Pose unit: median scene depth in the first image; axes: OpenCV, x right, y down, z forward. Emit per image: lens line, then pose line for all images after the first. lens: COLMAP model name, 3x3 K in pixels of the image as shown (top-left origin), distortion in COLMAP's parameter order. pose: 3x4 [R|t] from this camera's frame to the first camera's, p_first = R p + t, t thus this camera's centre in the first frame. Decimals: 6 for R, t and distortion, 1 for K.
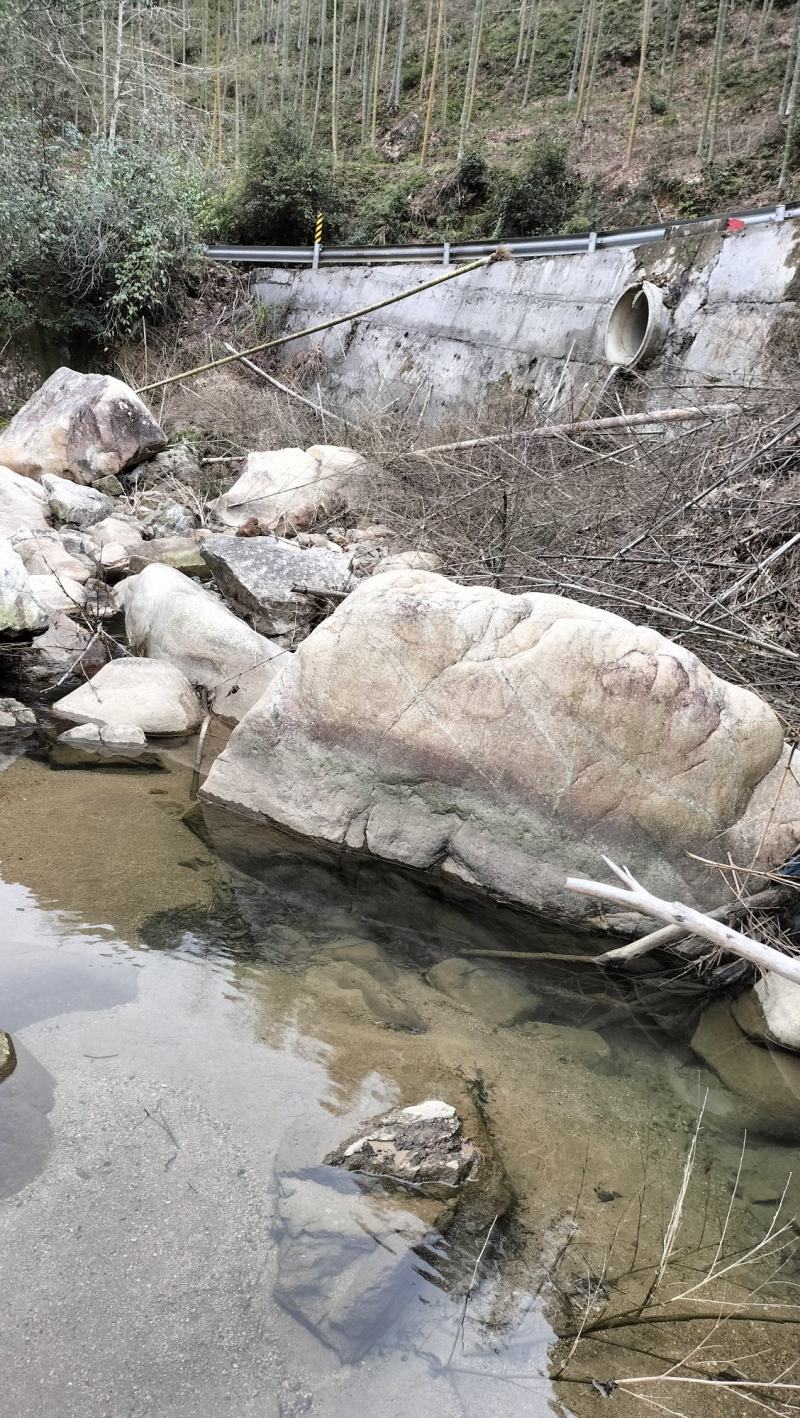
lens RADIAL K [[1077.9, 0, 393.5], [0, 1077.9, 711.0], [0, 0, 1]] dist [0.117482, -0.191140]
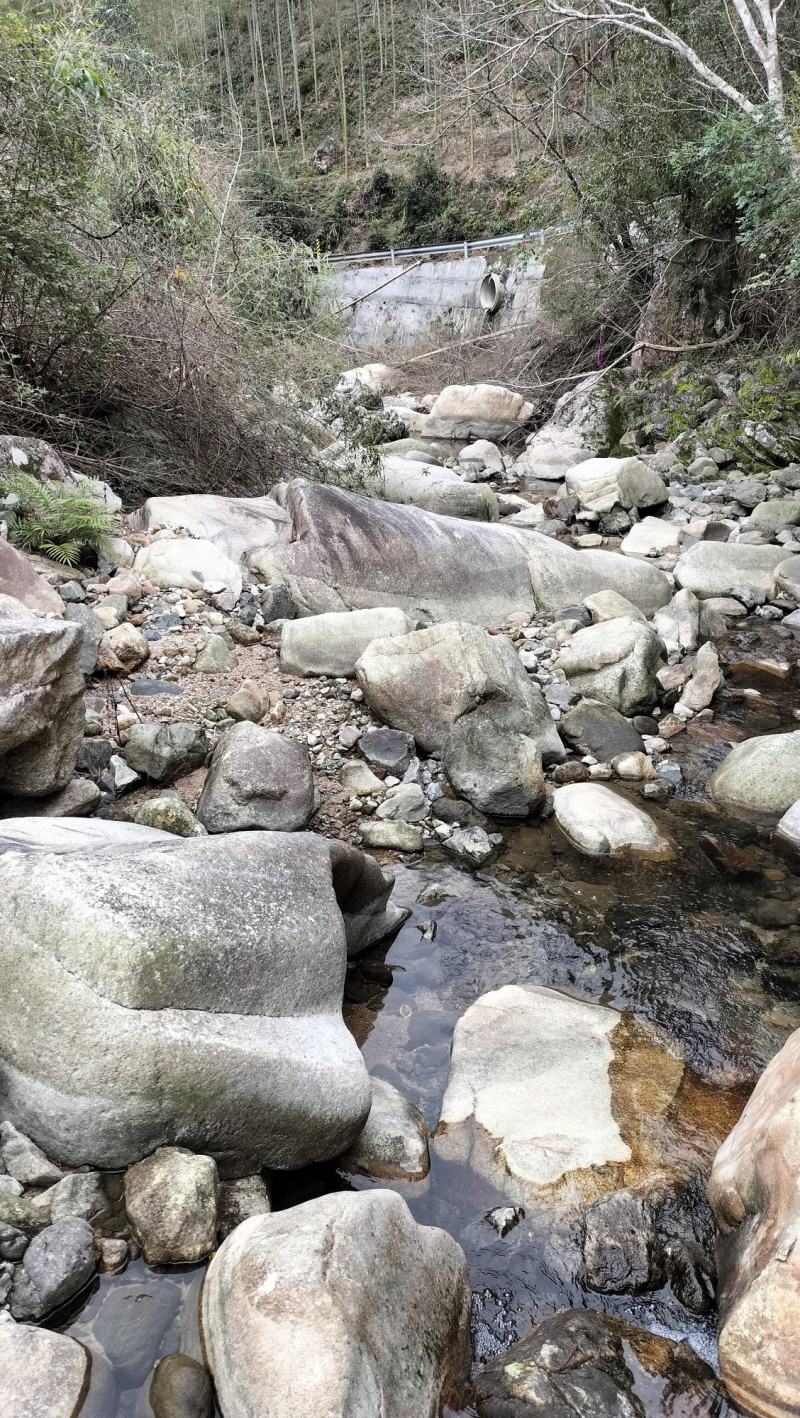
lens RADIAL K [[1061.4, 0, 403.0], [0, 1061.4, 720.0], [0, 0, 1]] dist [0.069319, -0.088618]
pose [[0.980501, -0.191687, 0.043284, -0.187846], [0.186500, 0.977099, 0.102445, 0.218057], [-0.061930, -0.092375, 0.993796, -1.055600]]
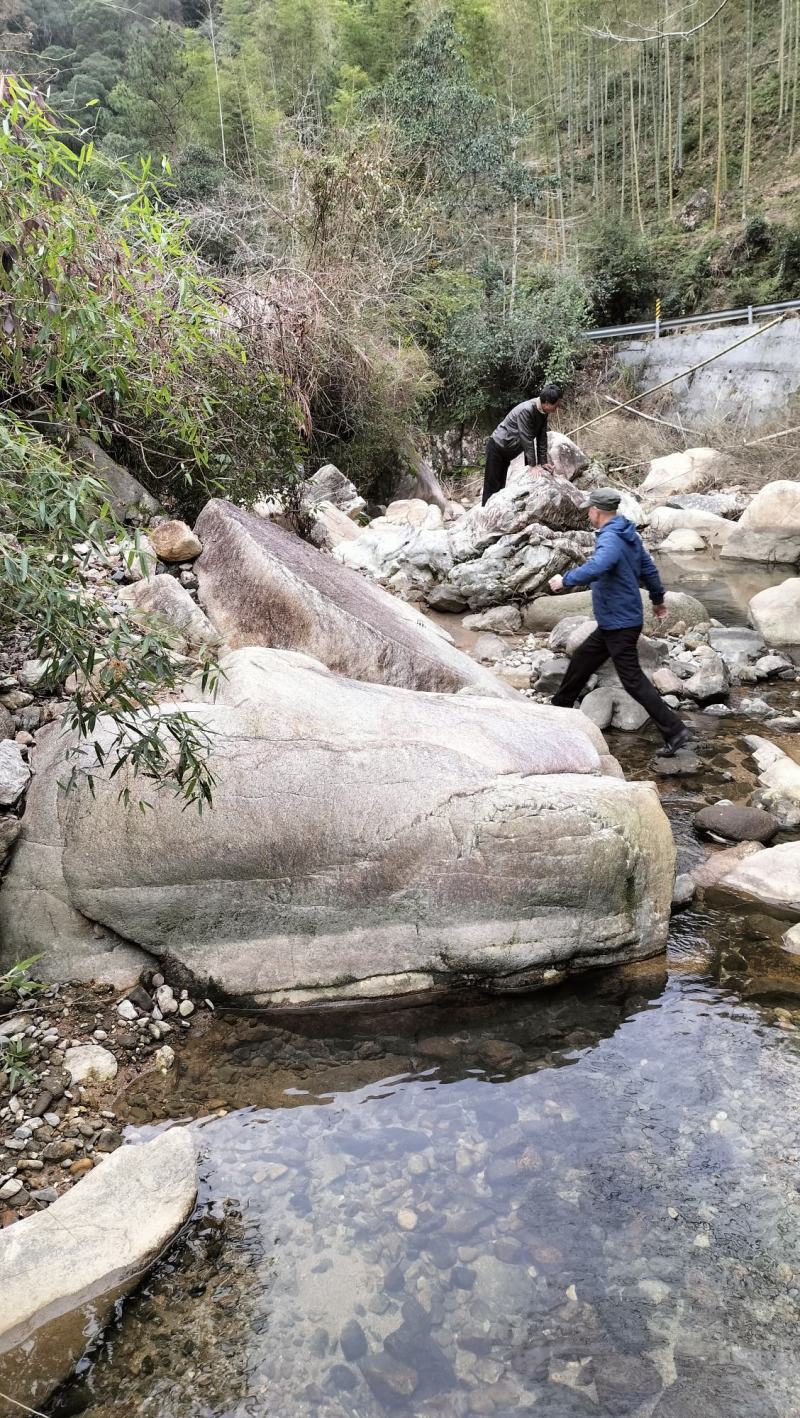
lens RADIAL K [[1061.4, 0, 403.0], [0, 1061.4, 720.0], [0, 0, 1]] dist [0.069319, -0.088618]
pose [[0.957470, -0.097374, -0.271604, -0.068648], [0.096628, 0.995189, -0.016154, 0.137542], [0.271871, -0.010778, 0.962273, -0.628643]]
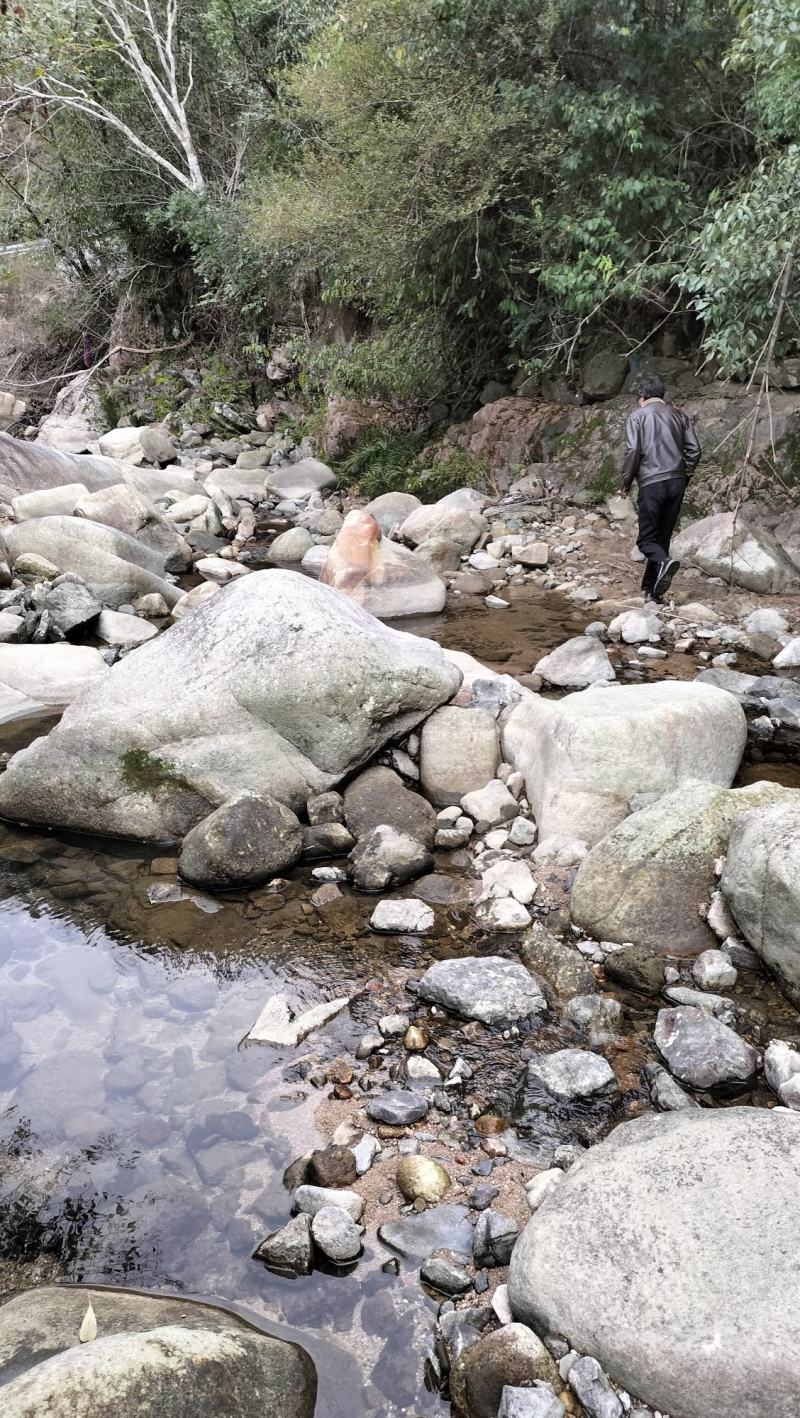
lens RADIAL K [[1050.0, 0, 393.0], [0, 1050.0, 738.1], [0, 0, 1]] dist [0.094358, -0.147845]
pose [[0.811400, -0.360595, 0.460002, -0.334447], [0.289742, 0.931655, 0.219246, 0.265060], [-0.507622, -0.044614, 0.860424, -1.297004]]
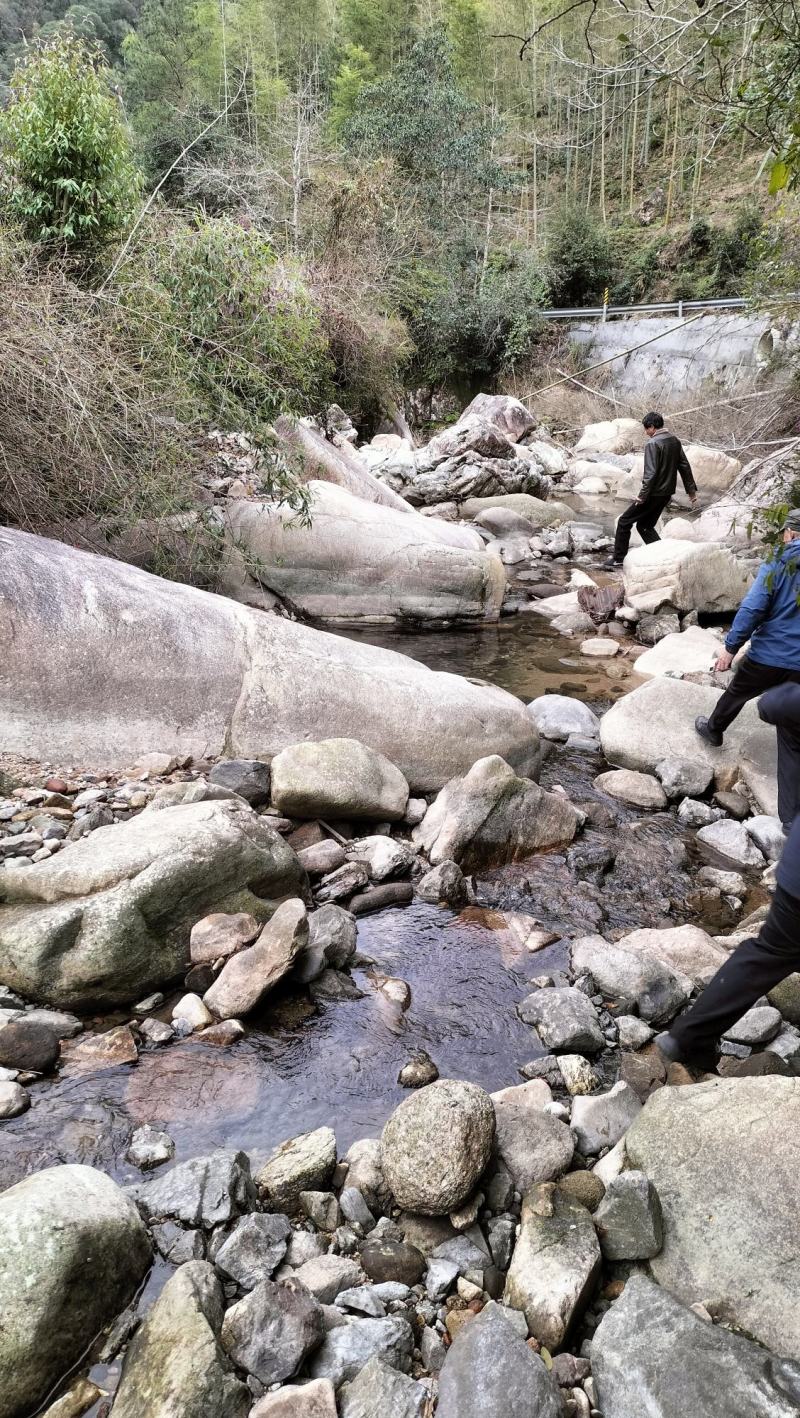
lens RADIAL K [[1037.2, 0, 404.6], [0, 1037.2, 730.1], [0, 0, 1]] dist [0.063409, -0.090702]
pose [[0.972518, -0.025750, -0.231398, -0.013424], [0.035571, 0.998630, 0.038370, 0.214867], [0.230093, -0.045546, 0.972102, -0.883466]]
